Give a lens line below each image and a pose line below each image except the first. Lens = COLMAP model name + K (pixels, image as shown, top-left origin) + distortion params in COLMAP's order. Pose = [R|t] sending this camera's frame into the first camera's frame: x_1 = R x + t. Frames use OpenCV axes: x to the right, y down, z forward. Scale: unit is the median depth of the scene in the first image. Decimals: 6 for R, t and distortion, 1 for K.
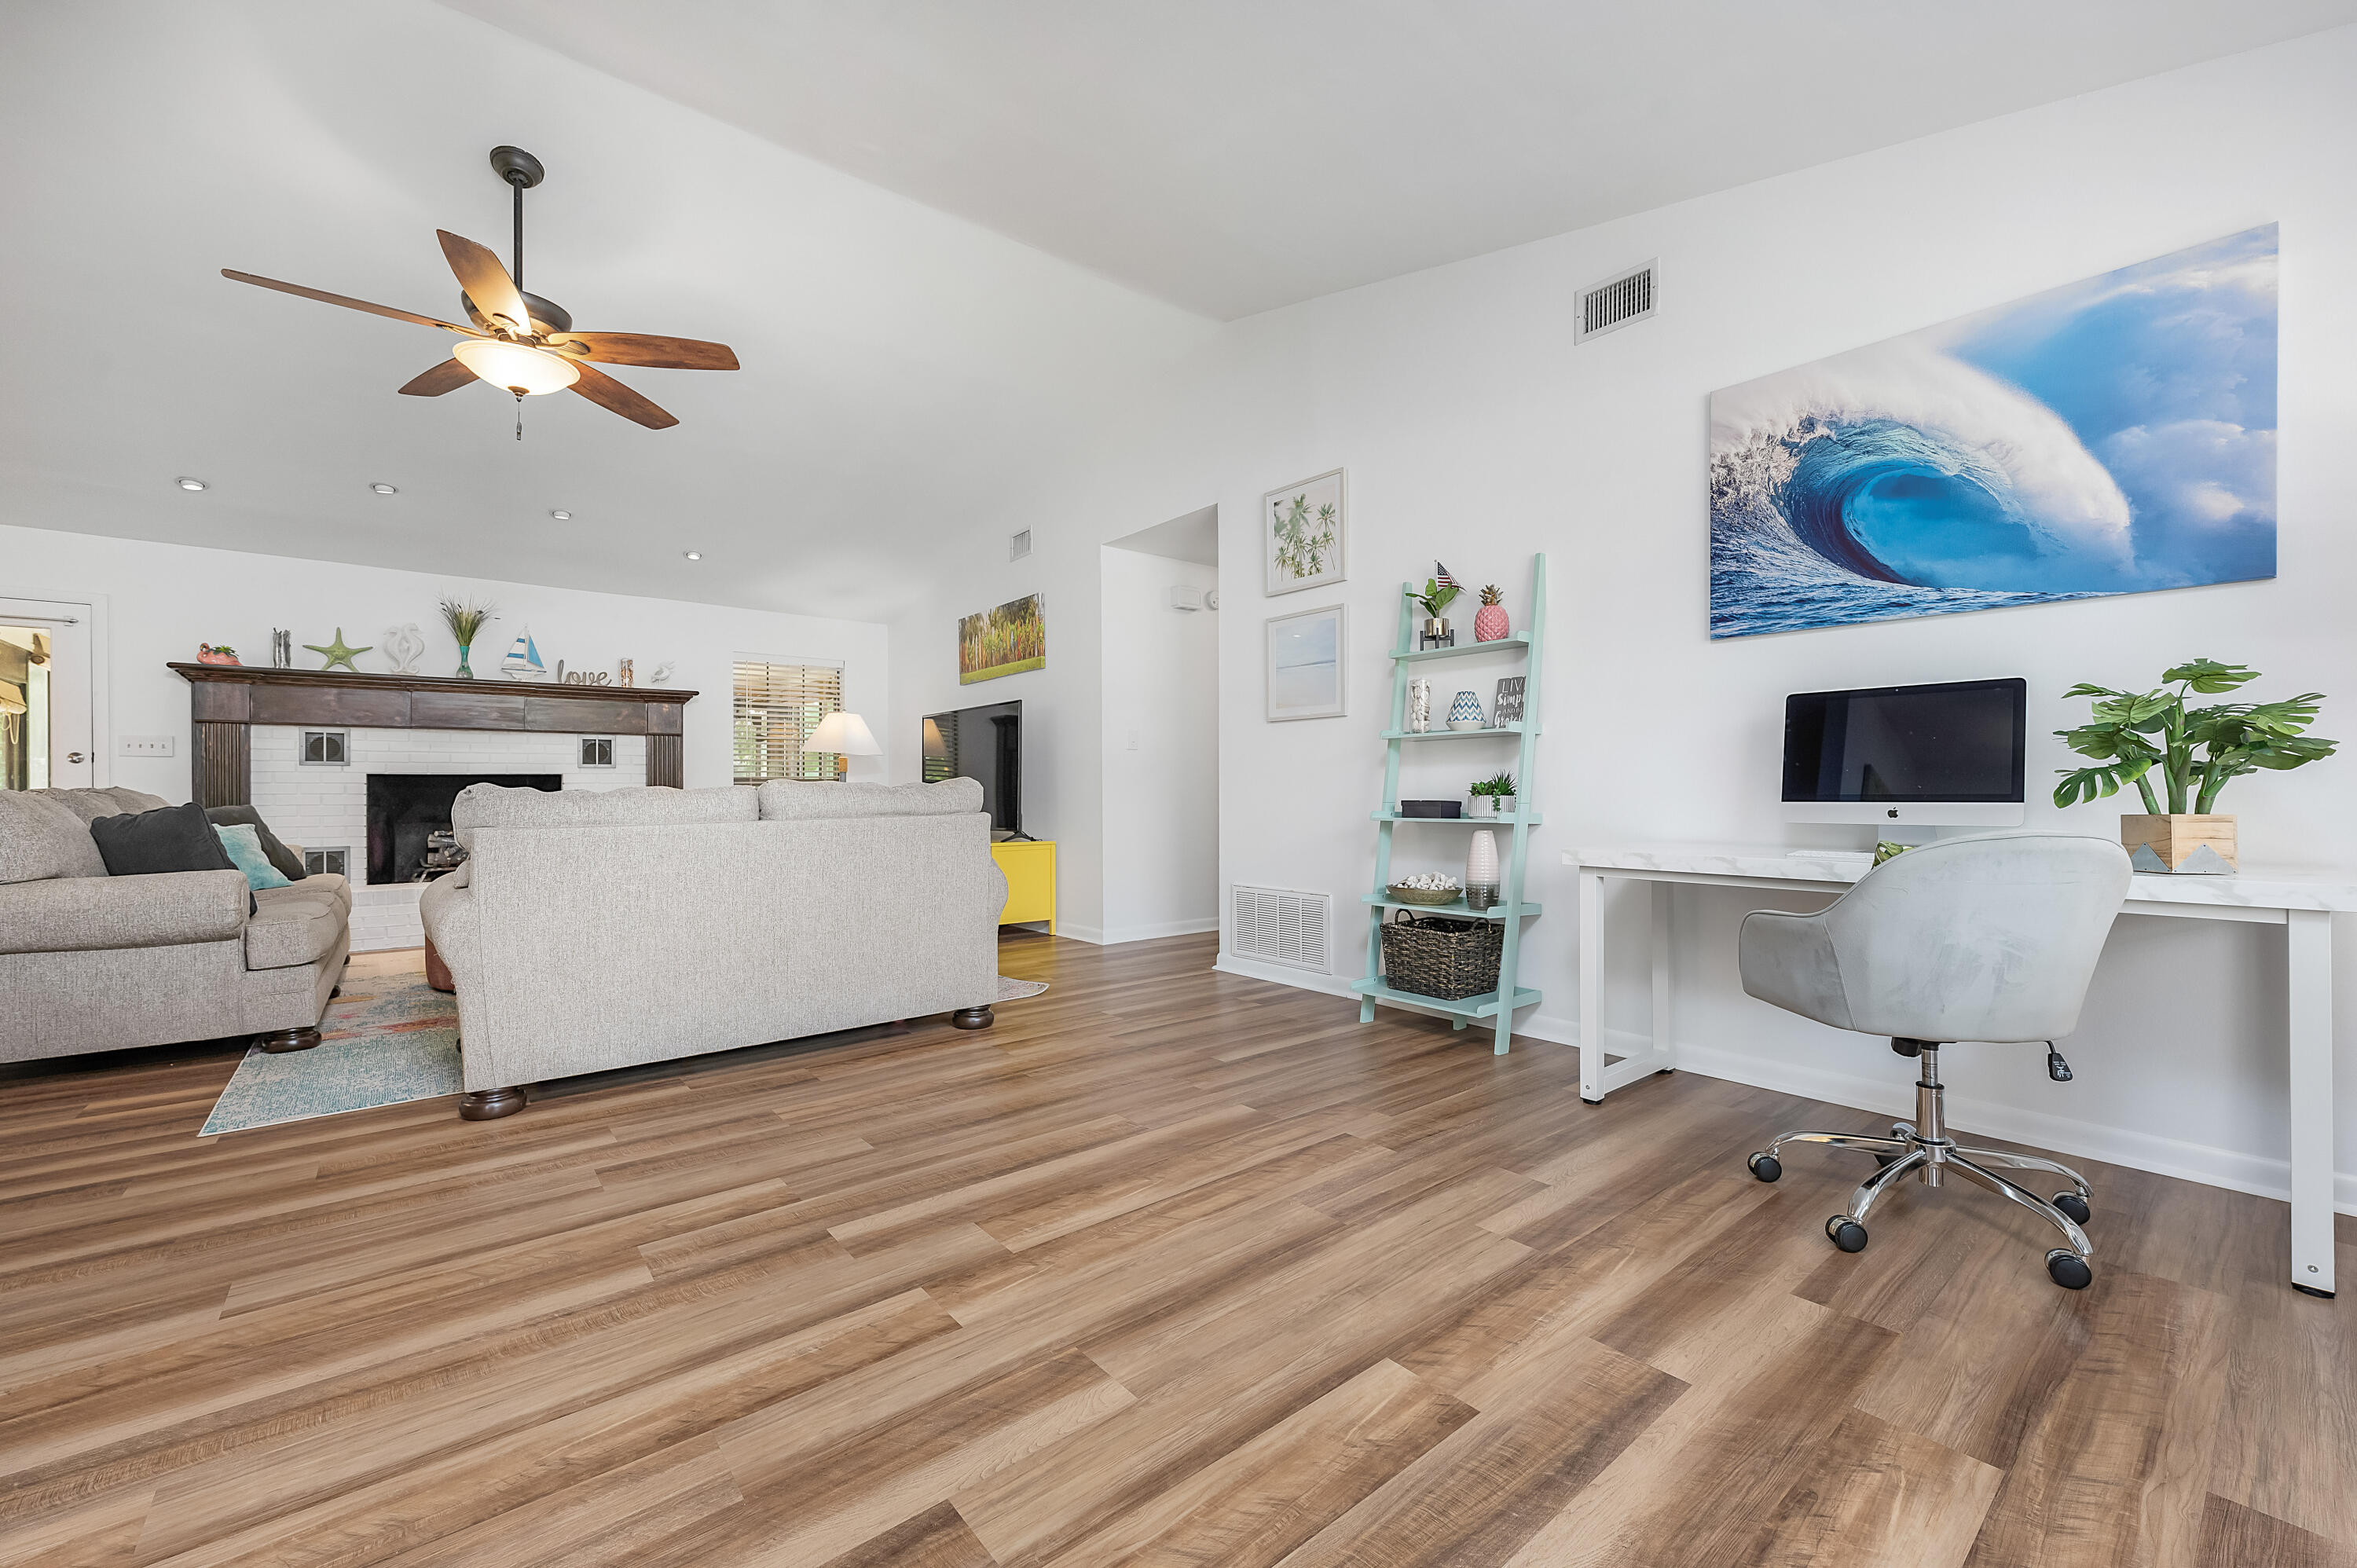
lens RADIAL K [[940.3, 0, 1184.0], [0, 940.3, 794.6], [0, 0, 1]] dist [0.000368, -0.000027]
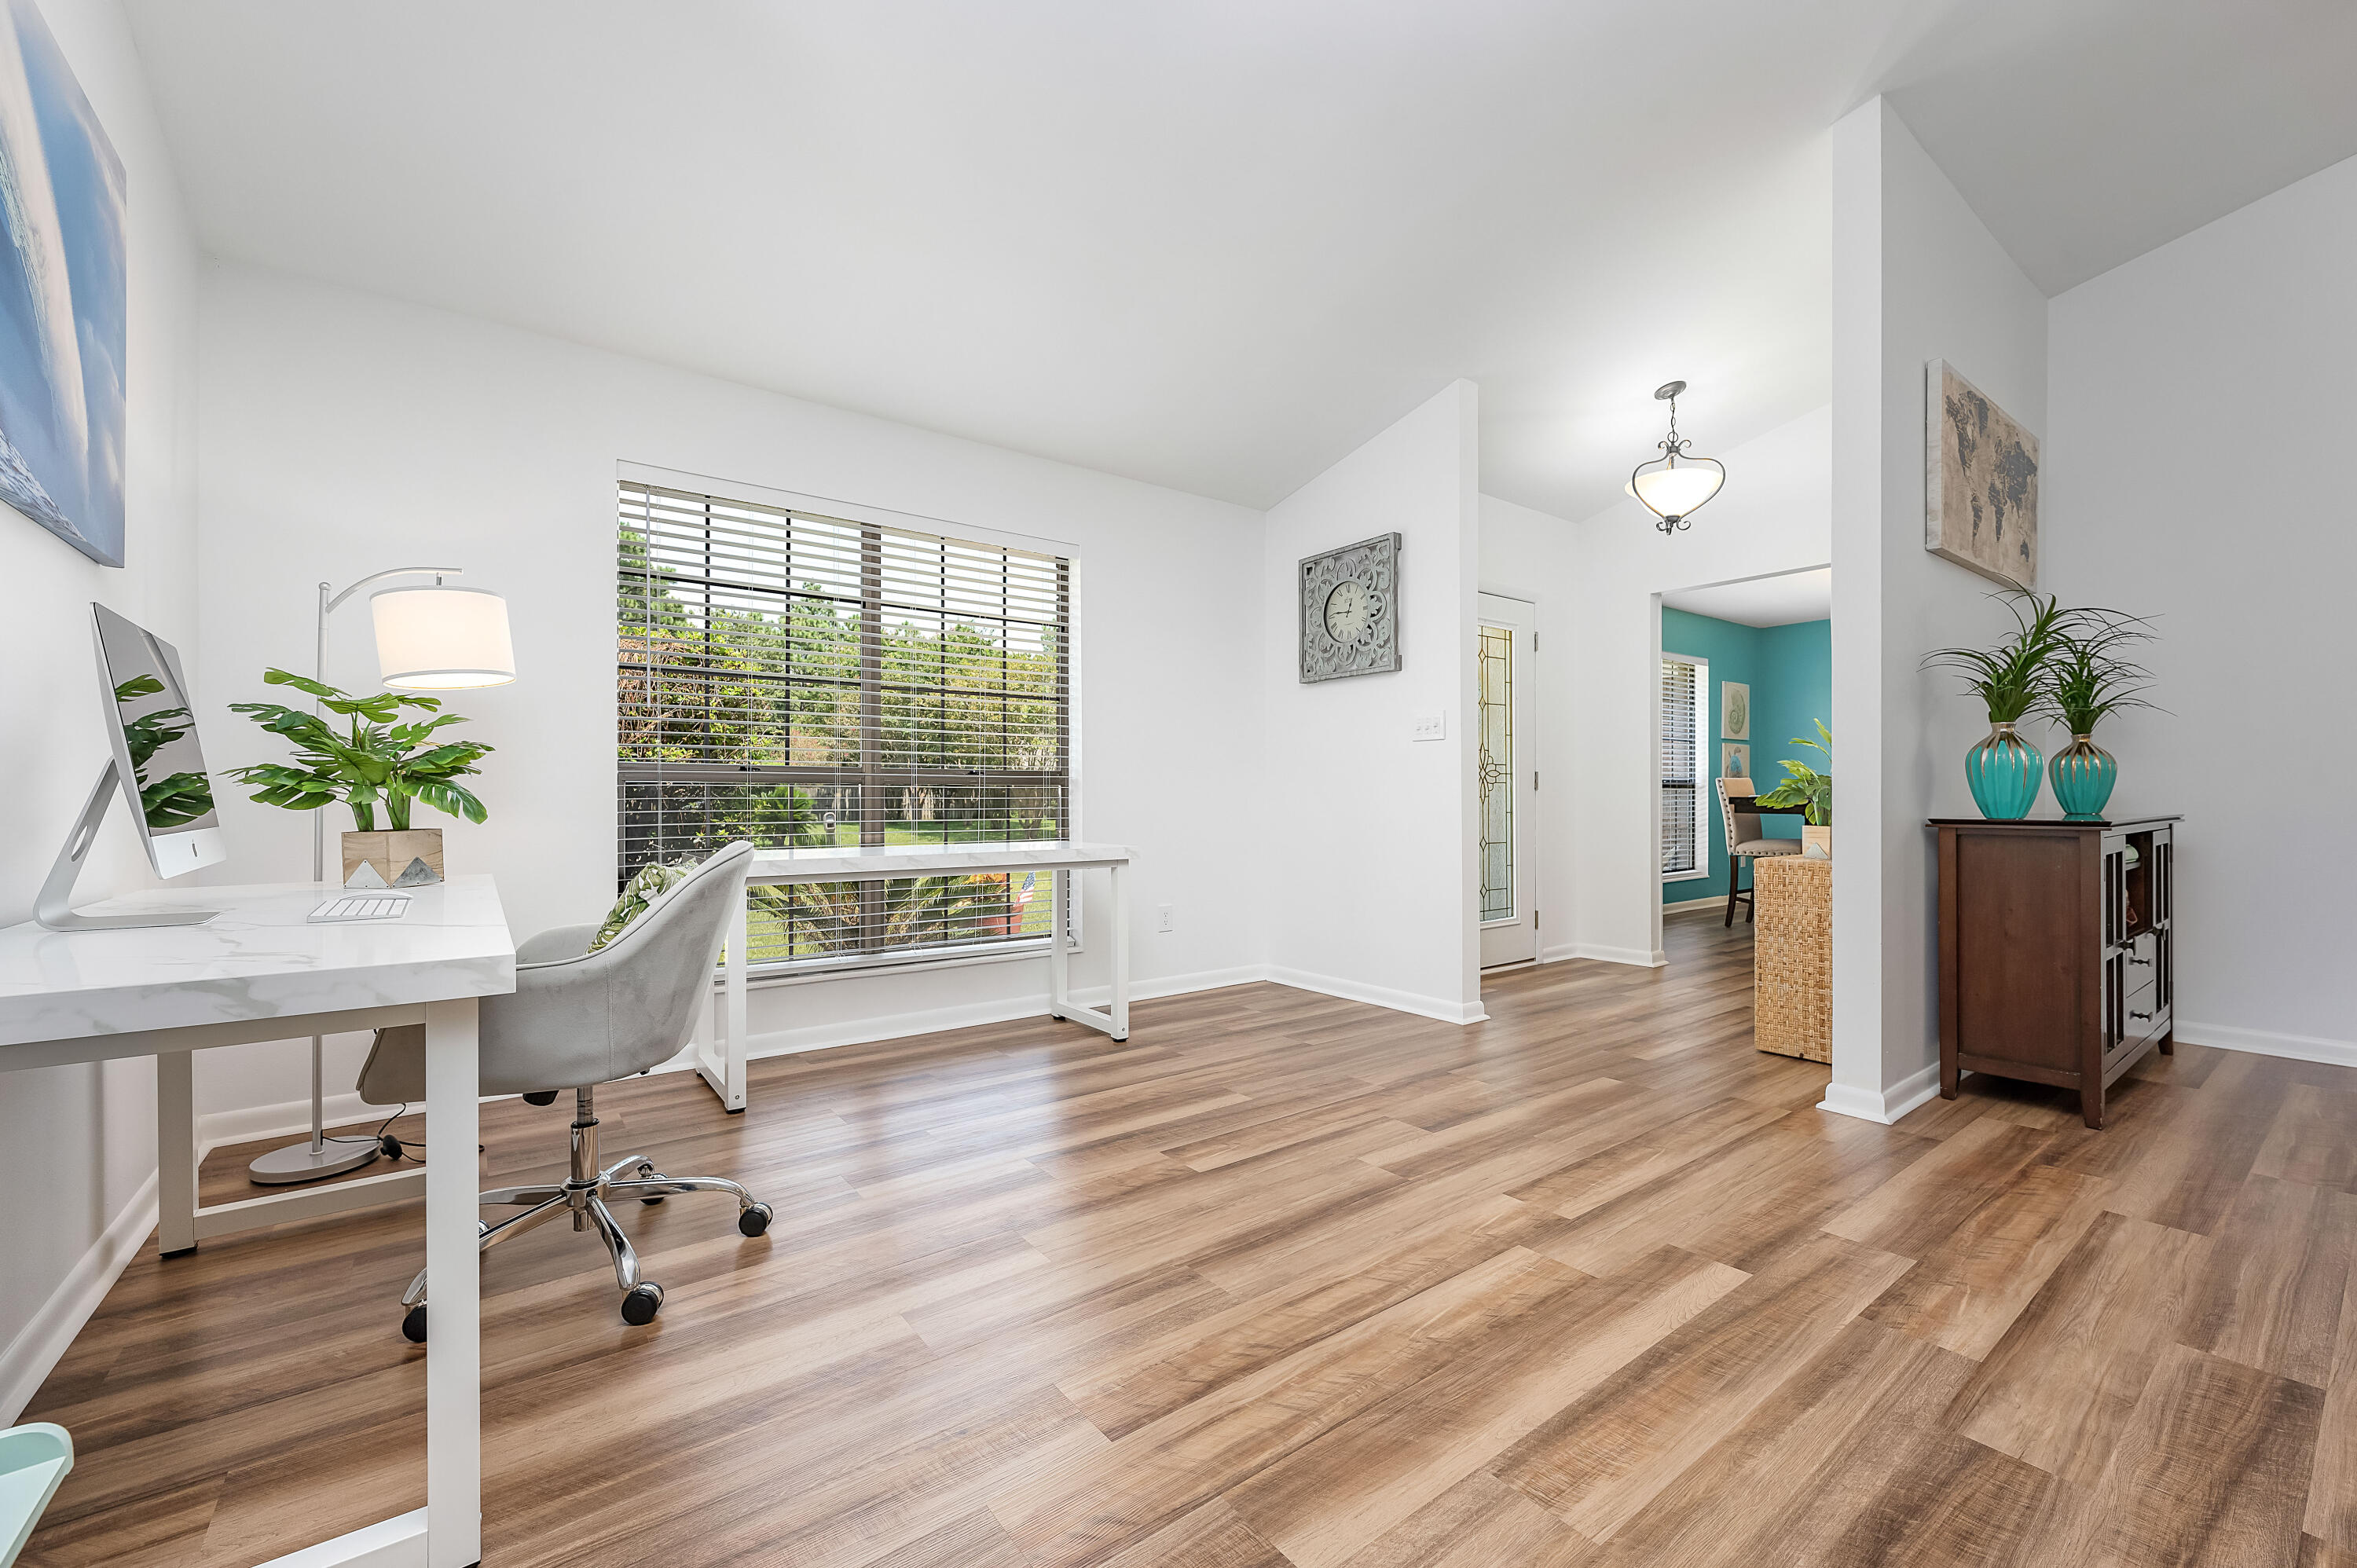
lens RADIAL K [[934.0, 0, 1184.8], [0, 934.0, 794.1], [0, 0, 1]] dist [-0.003373, -0.000108]
pose [[-0.999107, 0.008705, 0.041342, 0.070050], [0.008858, 0.999955, 0.003501, -0.008401], [-0.041310, 0.003864, -0.999139, 1.019492]]
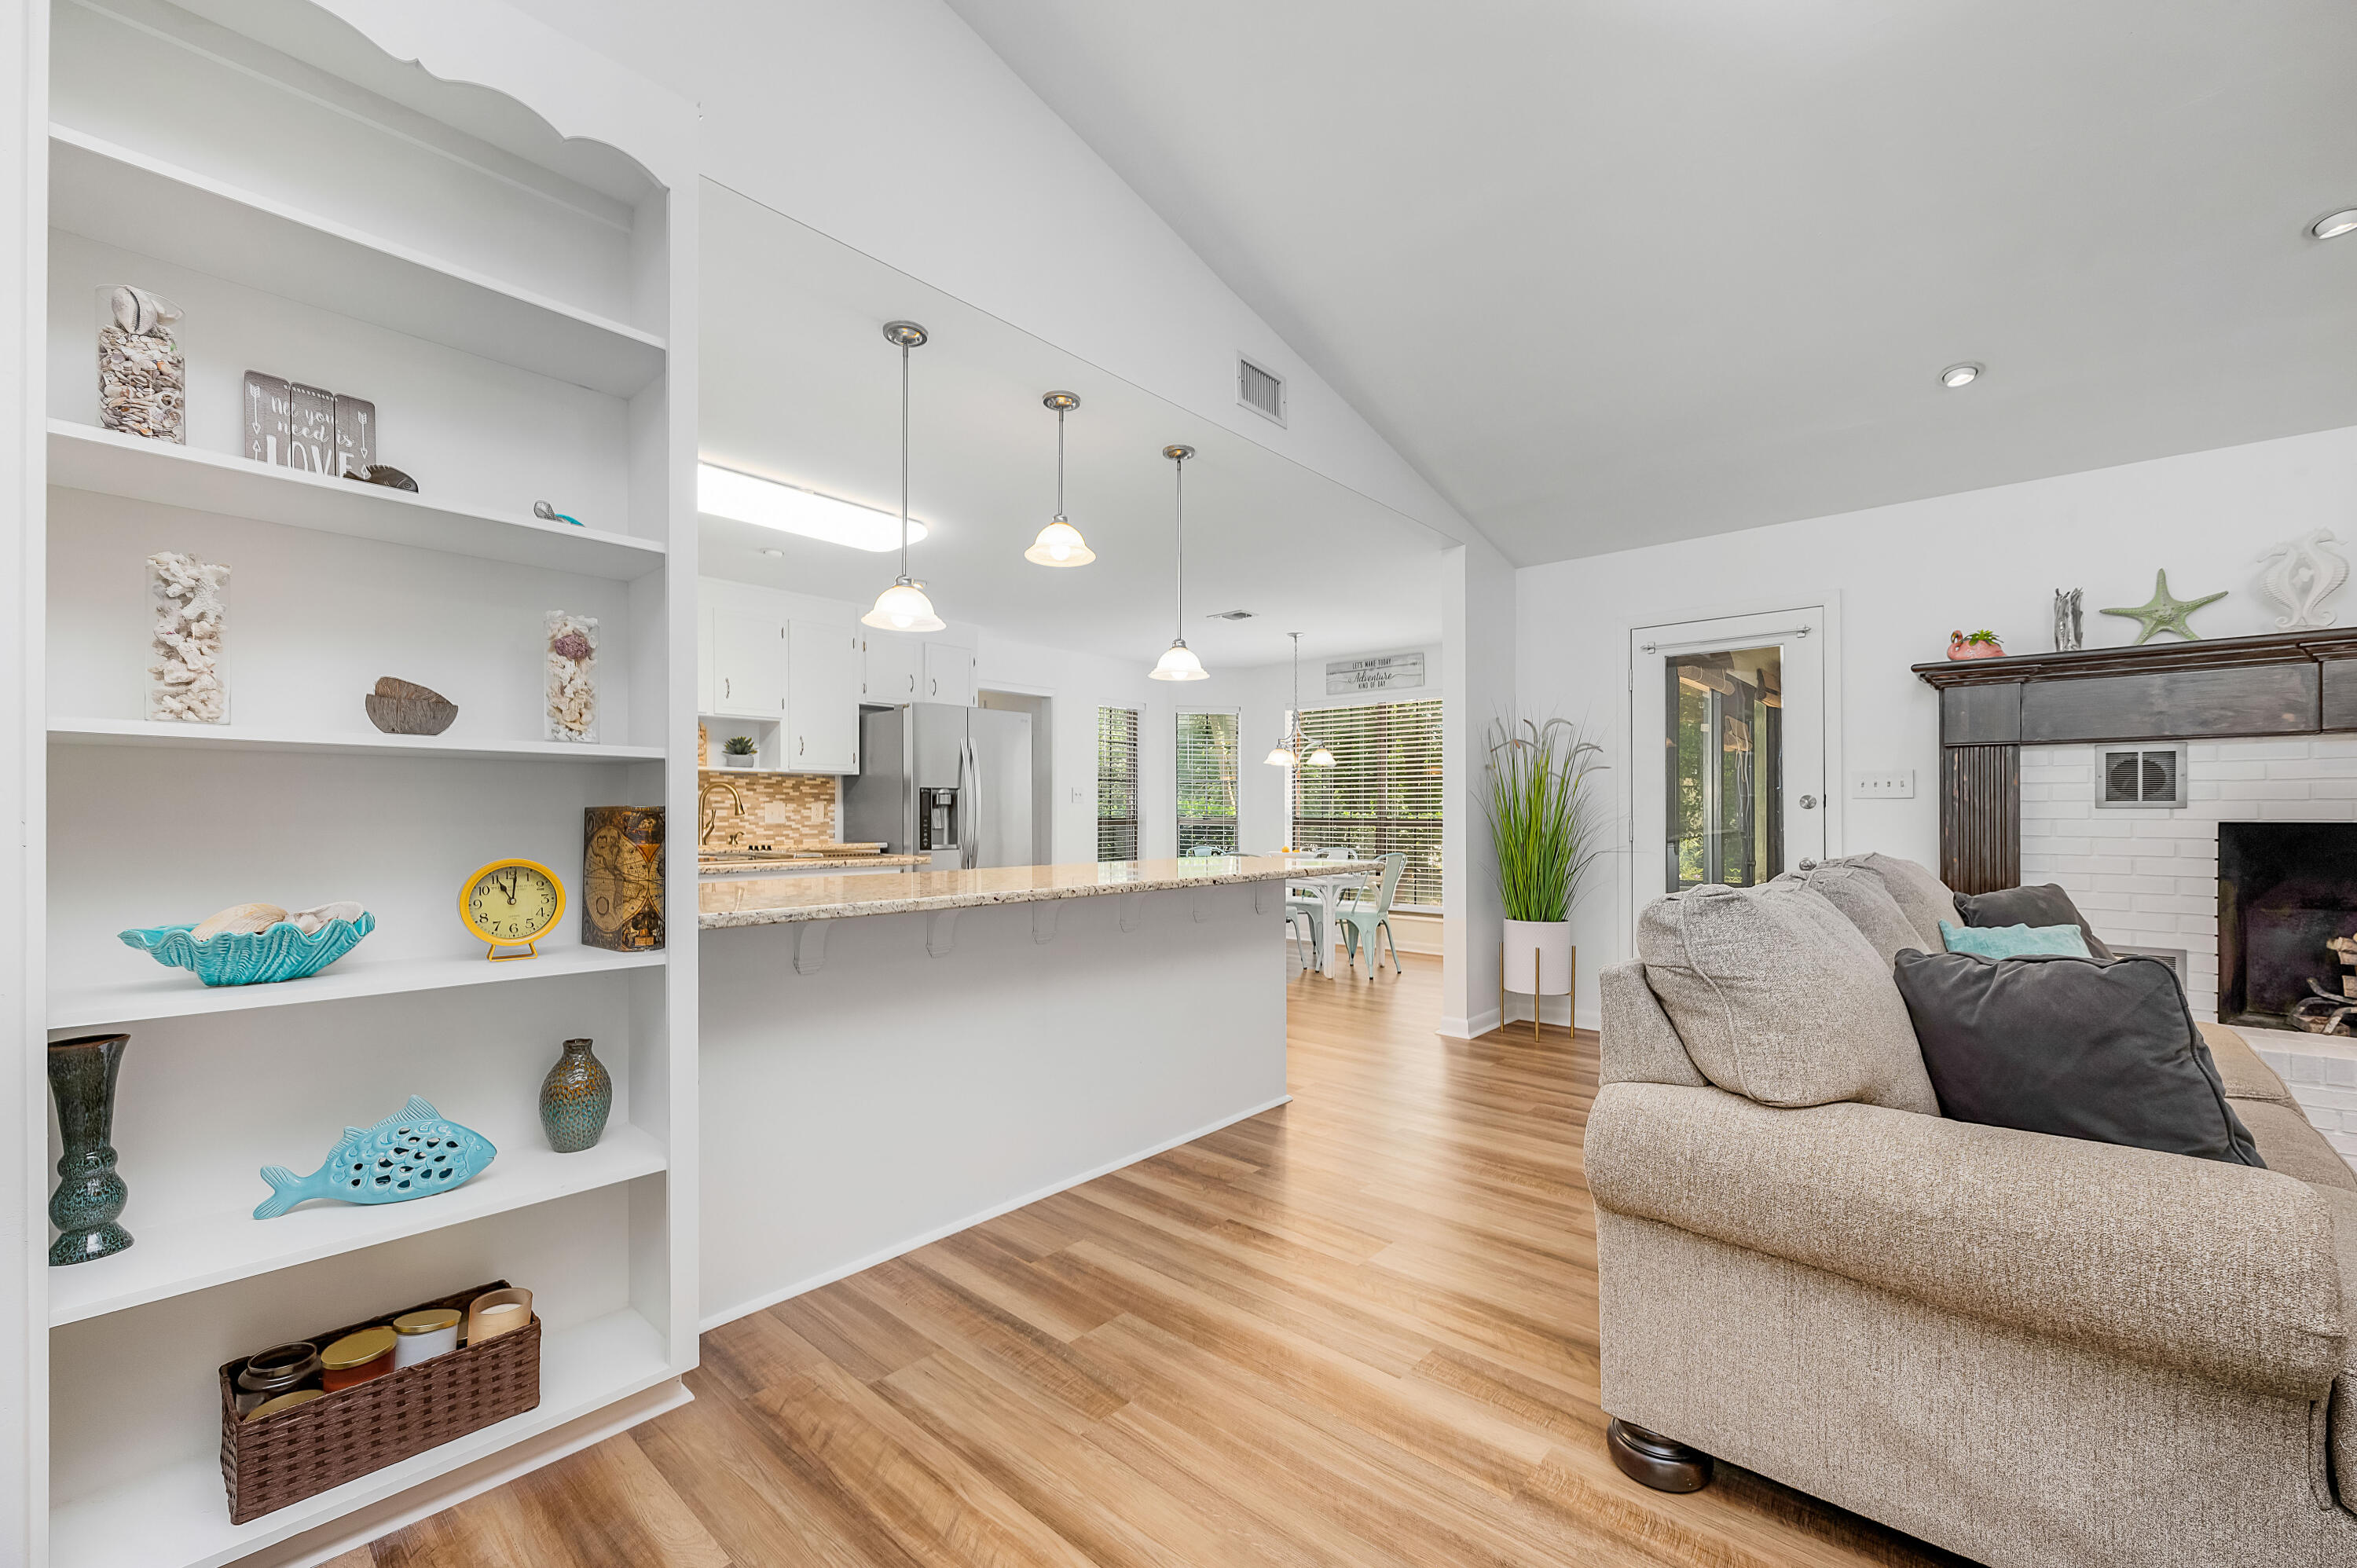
lens RADIAL K [[941.9, 0, 1181.5], [0, 941.9, 811.3], [0, 0, 1]] dist [-0.000728, -0.000262]
pose [[0.149973, 0.003795, -0.988683, -0.650936], [-0.004189, 0.999986, 0.003203, -0.043275], [0.988681, 0.003661, 0.149987, 0.495108]]
